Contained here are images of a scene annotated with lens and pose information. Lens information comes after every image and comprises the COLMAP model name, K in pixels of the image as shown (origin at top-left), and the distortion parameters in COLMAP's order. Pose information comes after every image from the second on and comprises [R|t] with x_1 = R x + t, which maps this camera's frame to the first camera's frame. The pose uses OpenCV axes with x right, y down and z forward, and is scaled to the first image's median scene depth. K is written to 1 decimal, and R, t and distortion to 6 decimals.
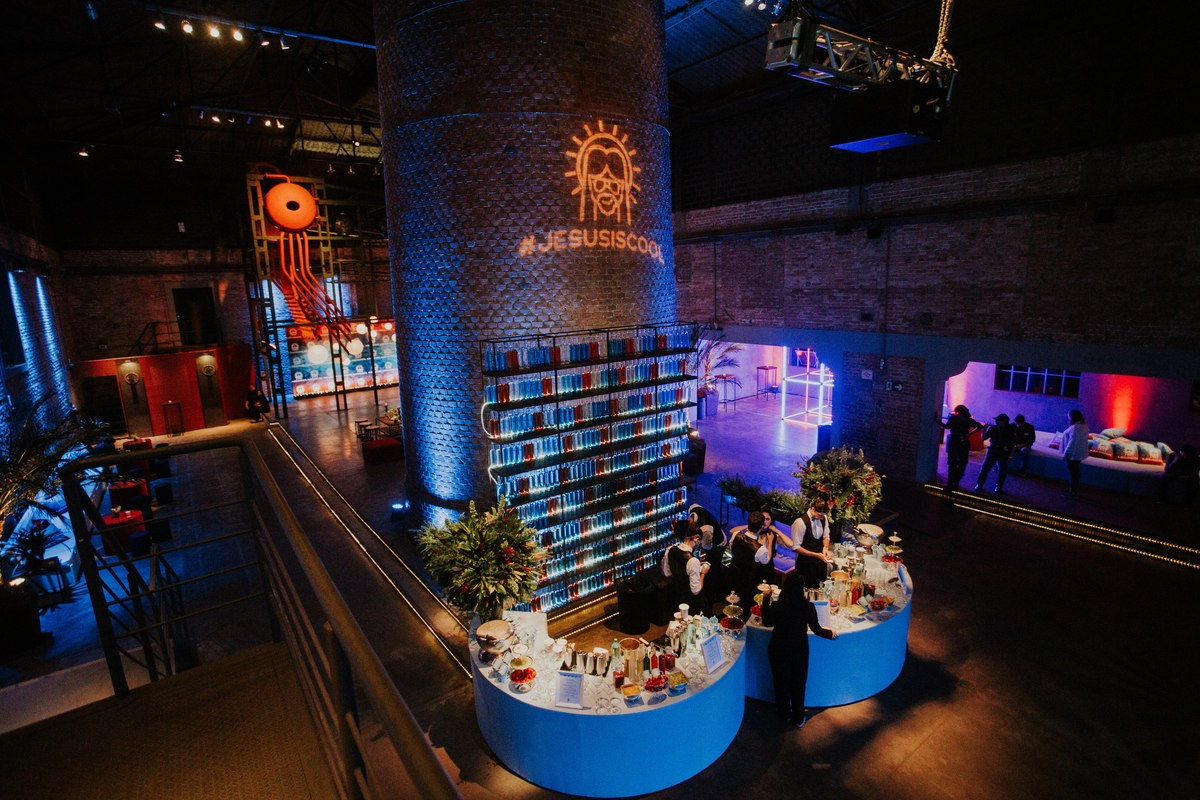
lens RADIAL K [[584.5, 0, 600.0], [0, 584.5, 400.0], [0, 0, 1]] dist [-0.075000, 0.031739]
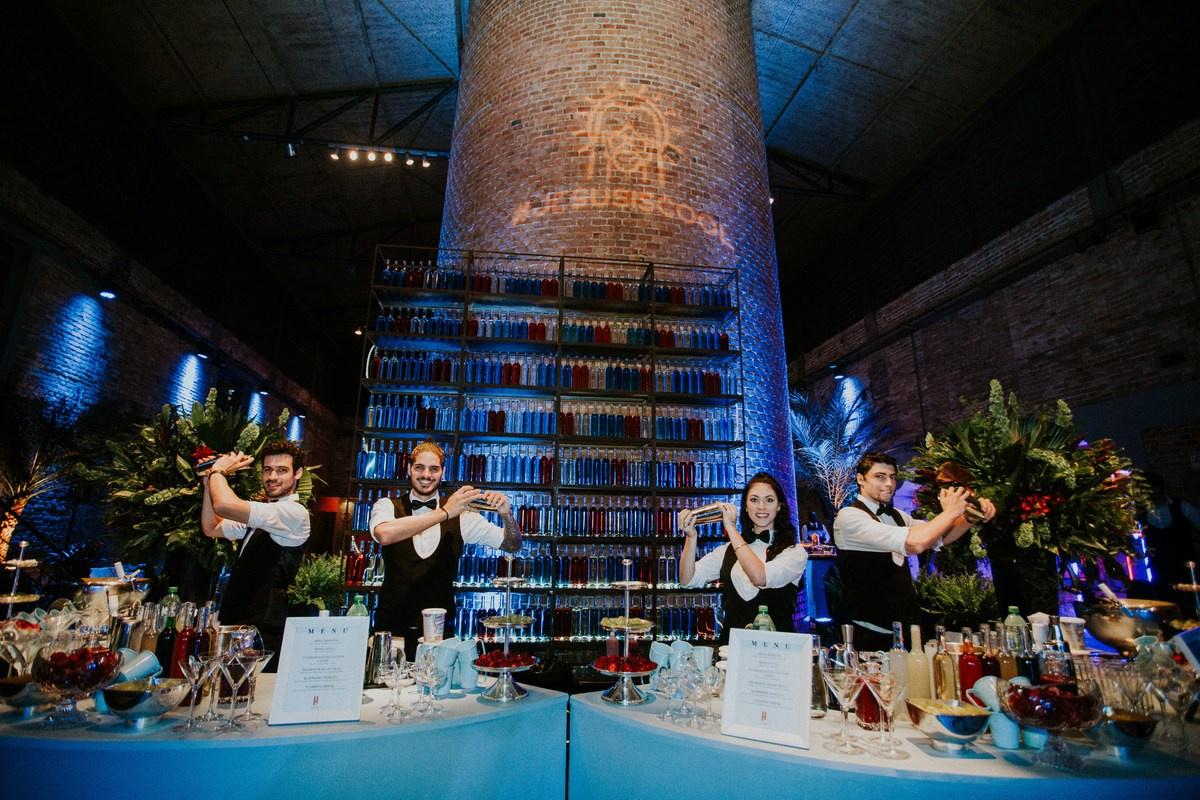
lens RADIAL K [[584.5, 0, 600.0], [0, 584.5, 400.0], [0, 0, 1]] dist [-0.075000, 0.031739]
pose [[0.886406, -0.062723, -0.458639, 0.313402], [-0.135463, 0.912258, -0.386569, 0.259896], [0.442643, 0.404786, 0.800135, 0.481303]]
